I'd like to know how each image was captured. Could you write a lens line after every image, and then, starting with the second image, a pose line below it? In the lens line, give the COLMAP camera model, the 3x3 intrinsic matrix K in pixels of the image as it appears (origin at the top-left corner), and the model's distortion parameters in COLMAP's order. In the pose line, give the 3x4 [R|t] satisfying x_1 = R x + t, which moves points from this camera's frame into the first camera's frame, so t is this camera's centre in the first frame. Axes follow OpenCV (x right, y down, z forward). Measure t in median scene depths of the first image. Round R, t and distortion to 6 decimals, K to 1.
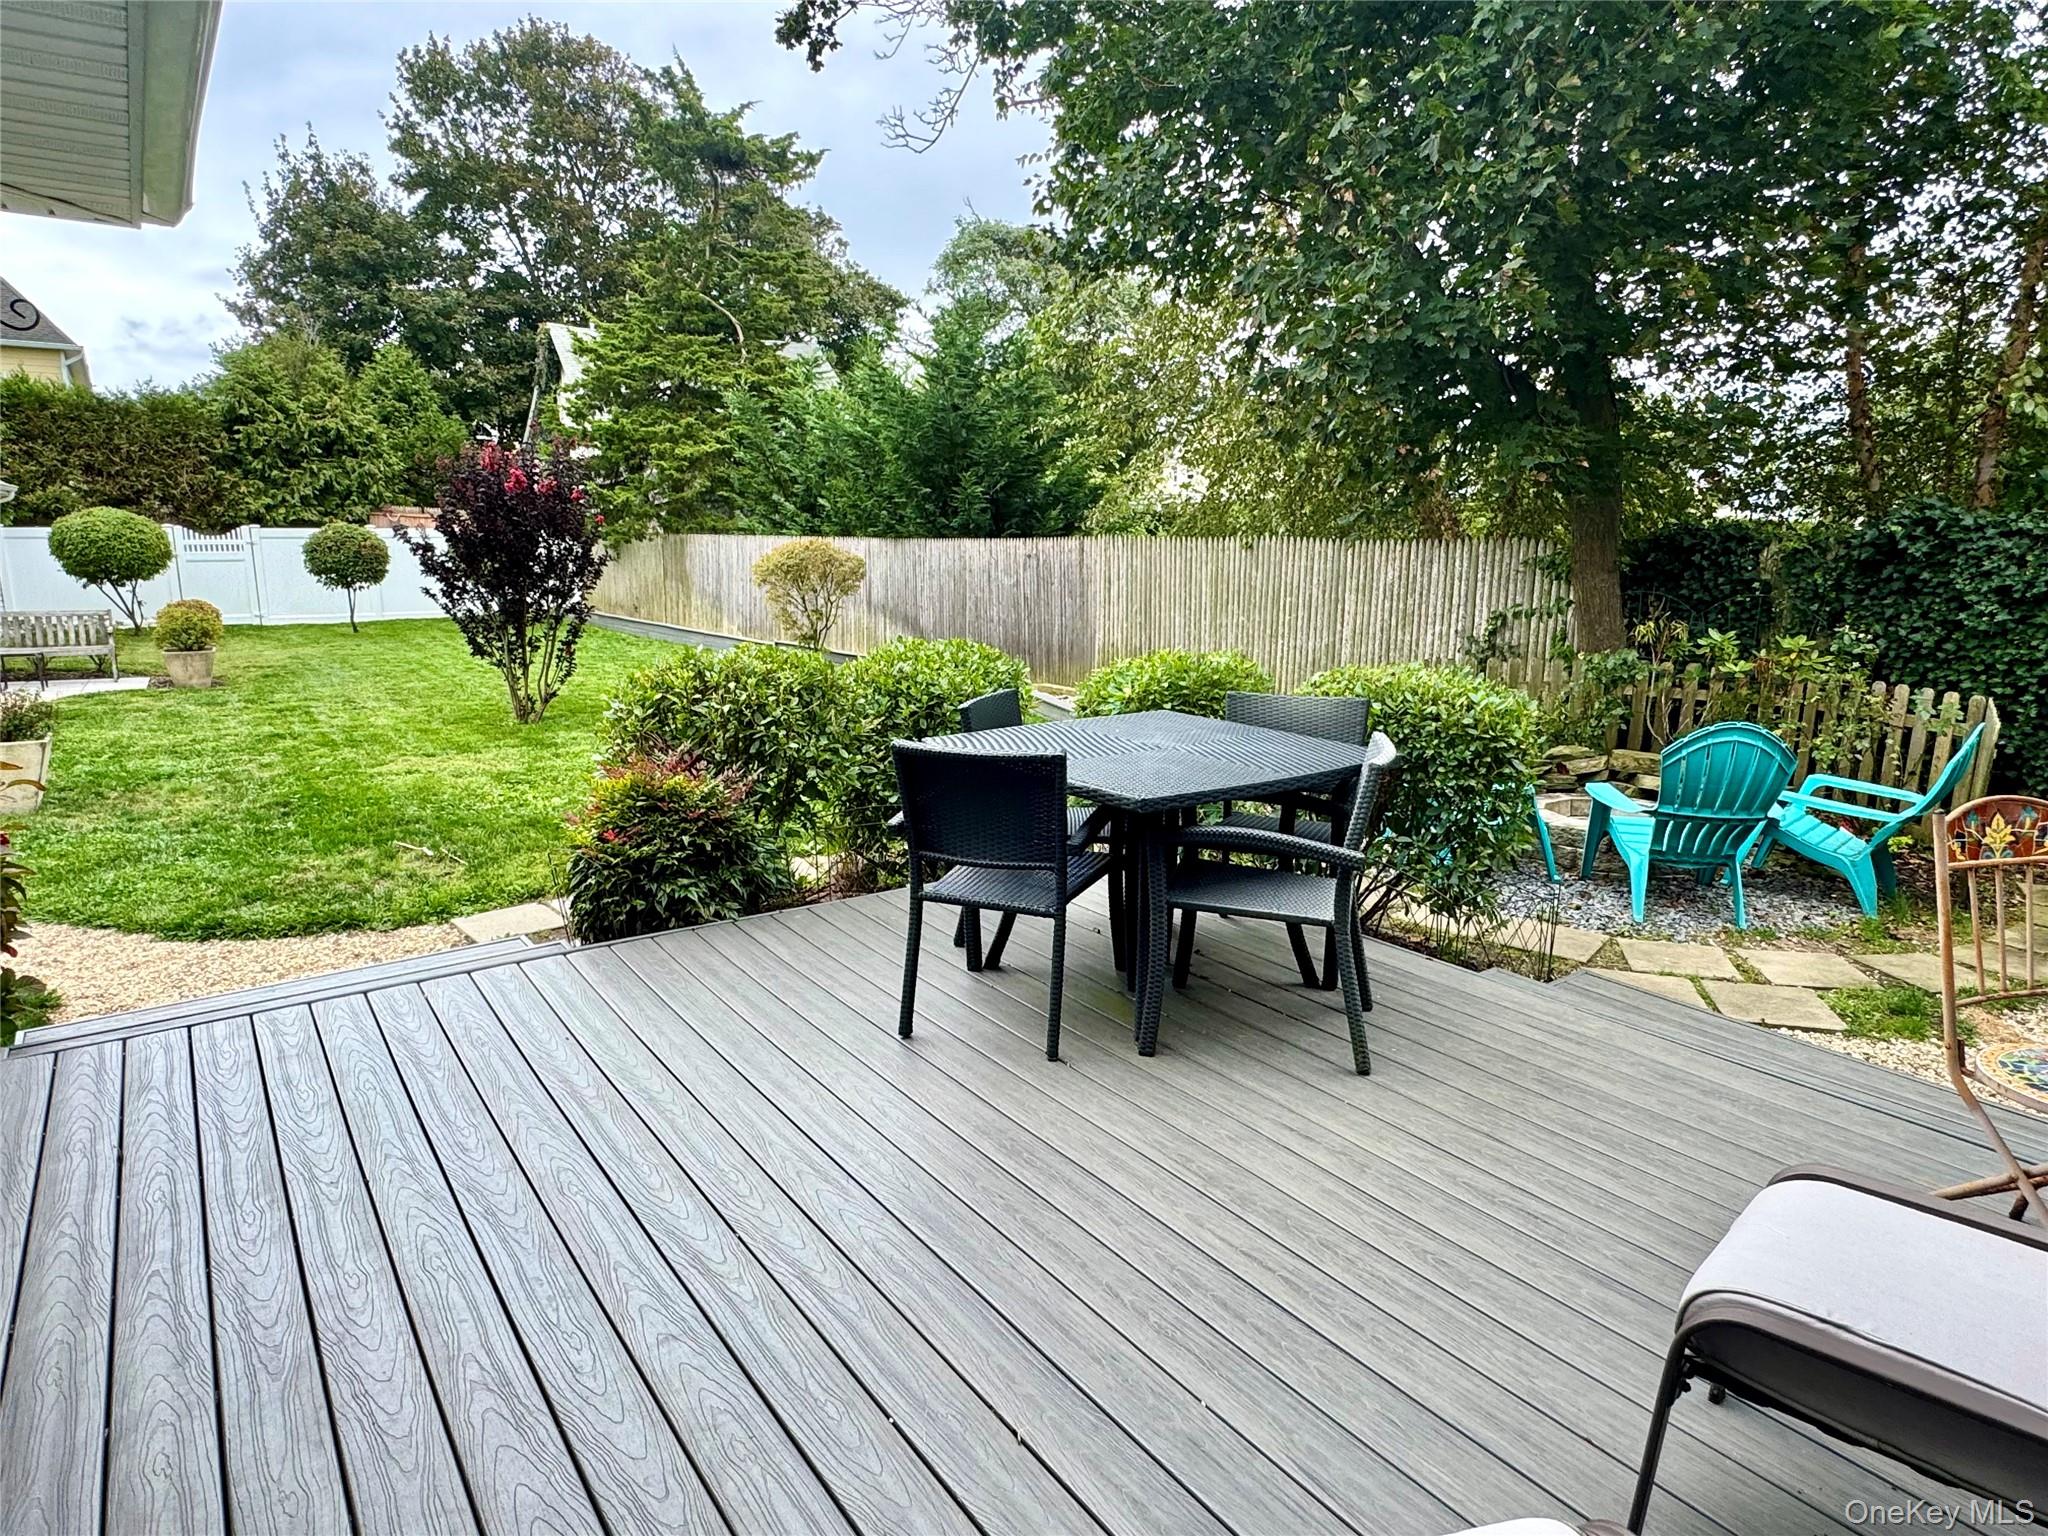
lens RADIAL K [[1200.9, 0, 1010.1], [0, 1200.9, 760.8], [0, 0, 1]] dist [0.004571, 0.002094]
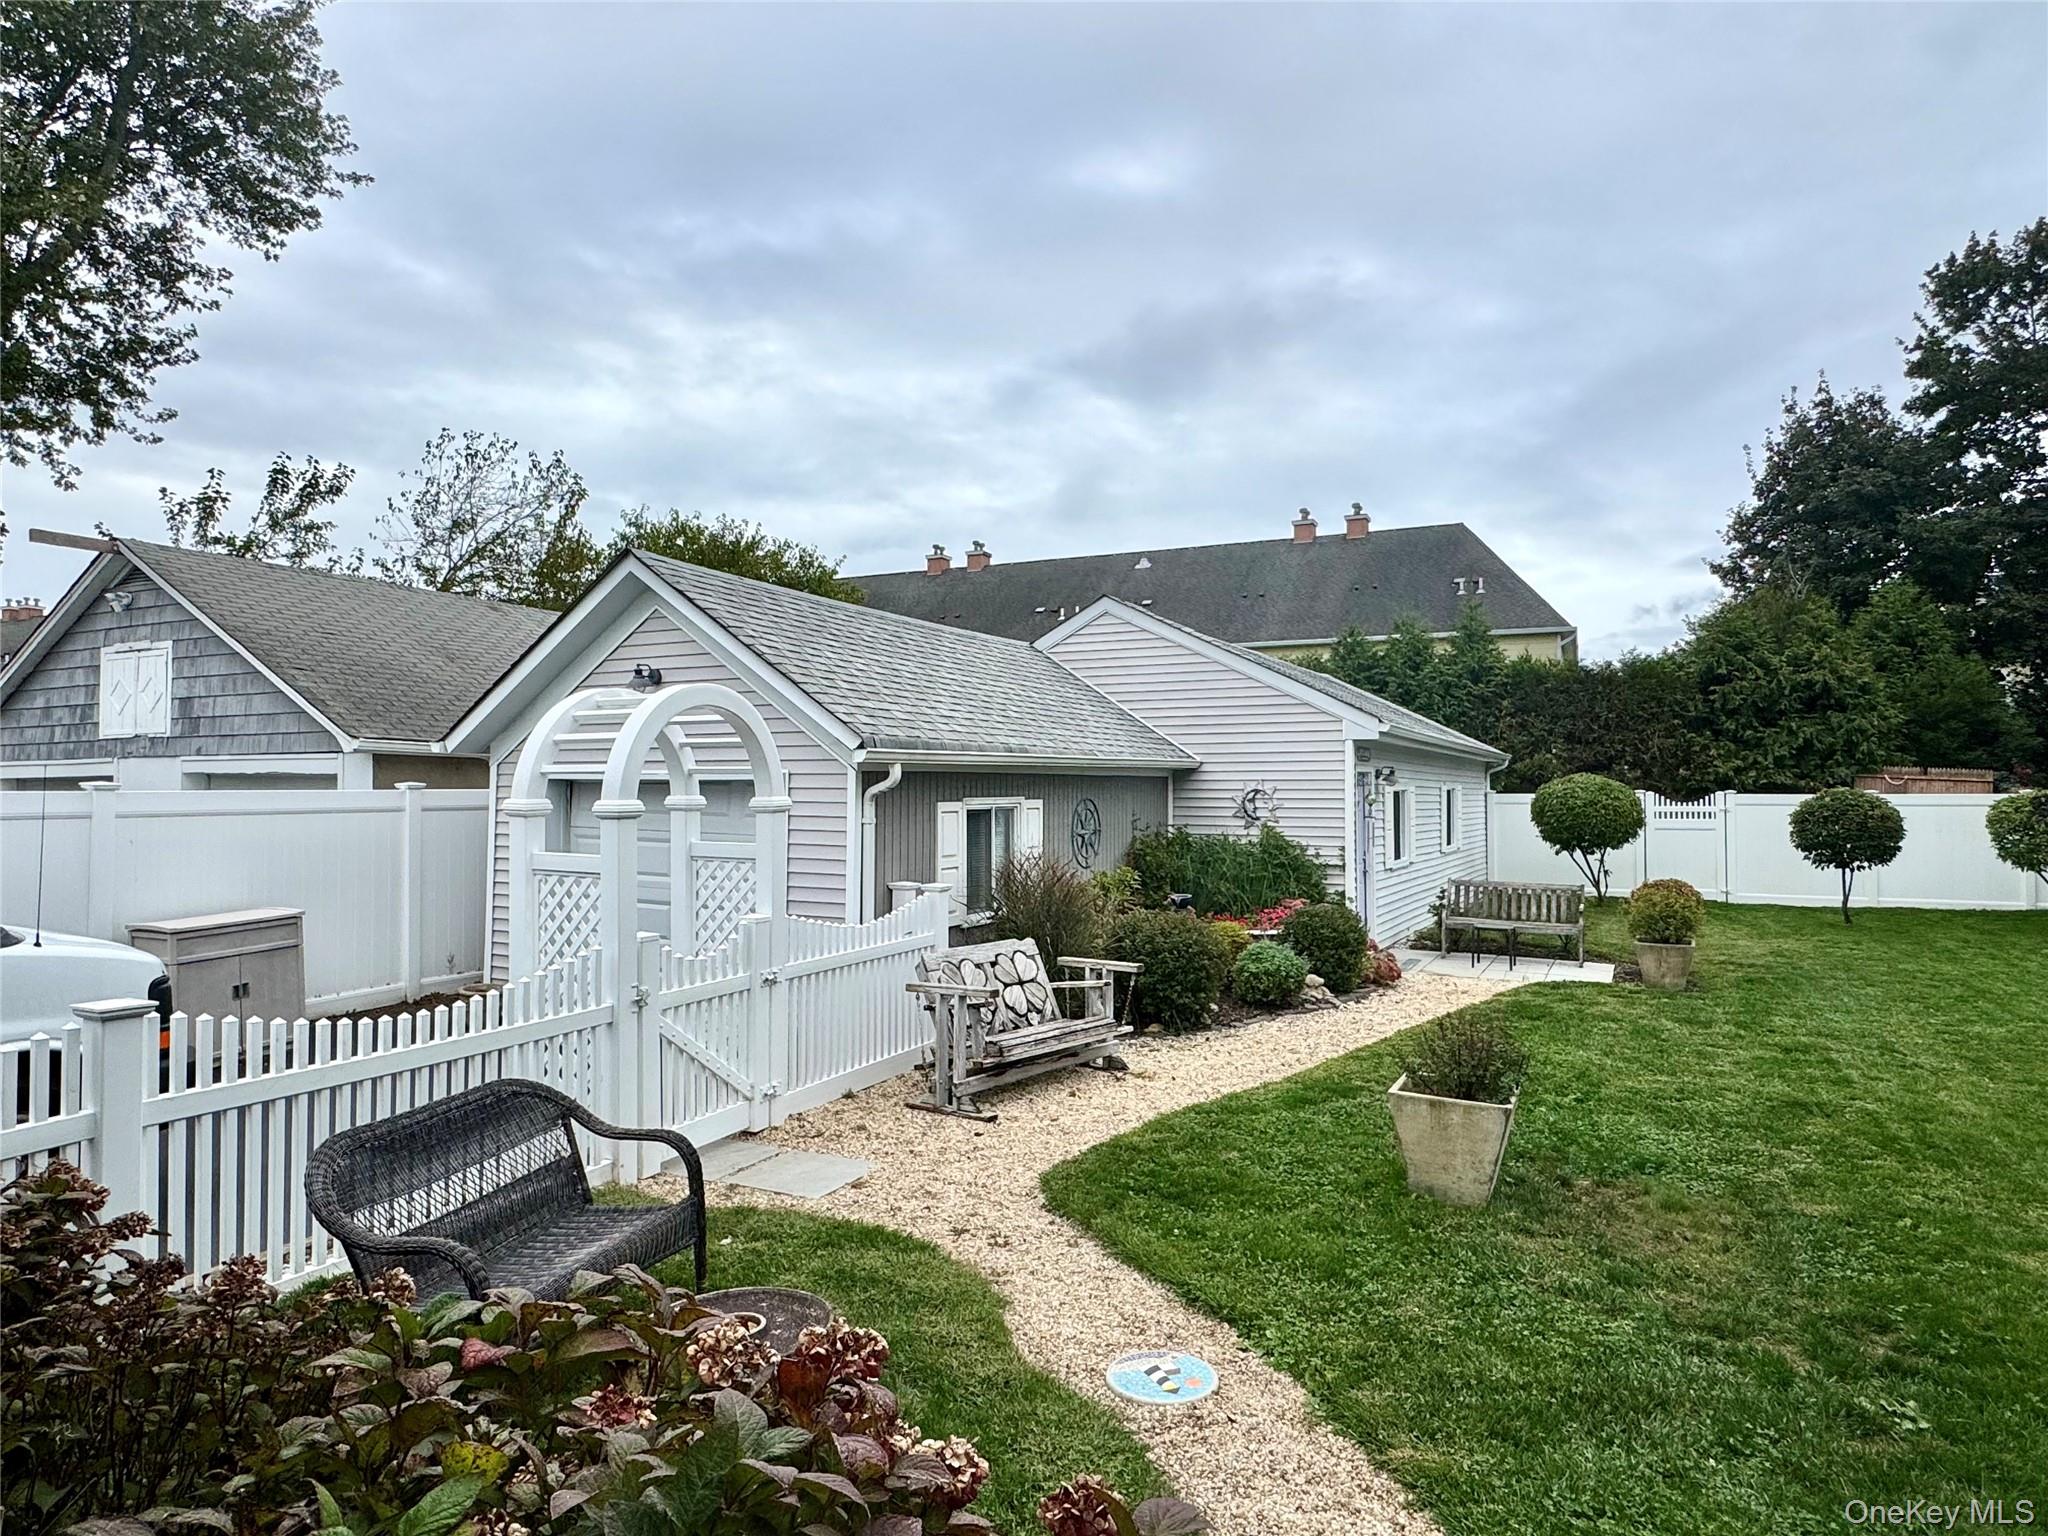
lens RADIAL K [[1200.9, 0, 1010.1], [0, 1200.9, 760.8], [0, 0, 1]] dist [0.004571, 0.002094]
pose [[0.480204, -0.022492, -0.876868, -0.077827], [-0.164834, 0.979548, -0.115395, -0.020199], [0.861530, 0.199951, 0.466675, 0.092396]]
